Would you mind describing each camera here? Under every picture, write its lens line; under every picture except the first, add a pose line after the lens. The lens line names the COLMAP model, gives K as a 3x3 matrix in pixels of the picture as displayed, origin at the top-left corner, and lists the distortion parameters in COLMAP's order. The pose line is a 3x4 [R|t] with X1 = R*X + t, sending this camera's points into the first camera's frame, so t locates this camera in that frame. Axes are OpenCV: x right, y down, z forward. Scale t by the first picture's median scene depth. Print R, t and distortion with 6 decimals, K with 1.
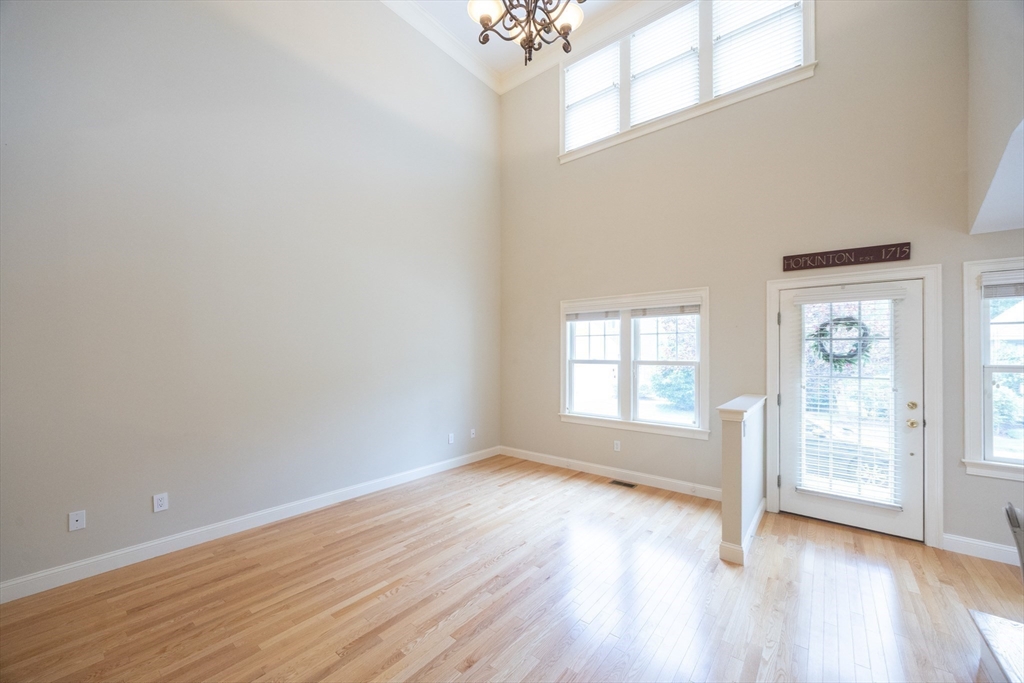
lens RADIAL K [[393.2, 0, 512.6], [0, 393.2, 348.6], [0, 0, 1]] dist [-0.001026, -0.000271]
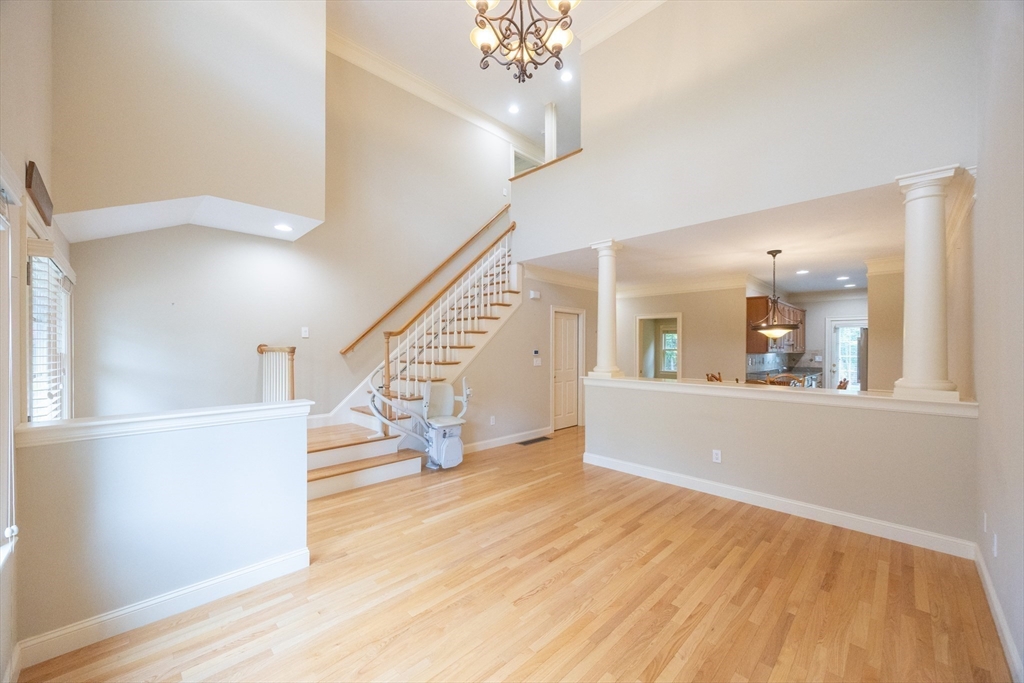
lens RADIAL K [[398.5, 0, 507.2], [0, 398.5, 343.6], [0, 0, 1]] dist [-0.000179, -0.000137]
pose [[-0.993269, -0.008348, 0.115533, -0.032416], [-0.010749, 0.999739, -0.020172, 0.020995], [-0.115334, -0.021278, -0.993099, 1.522050]]
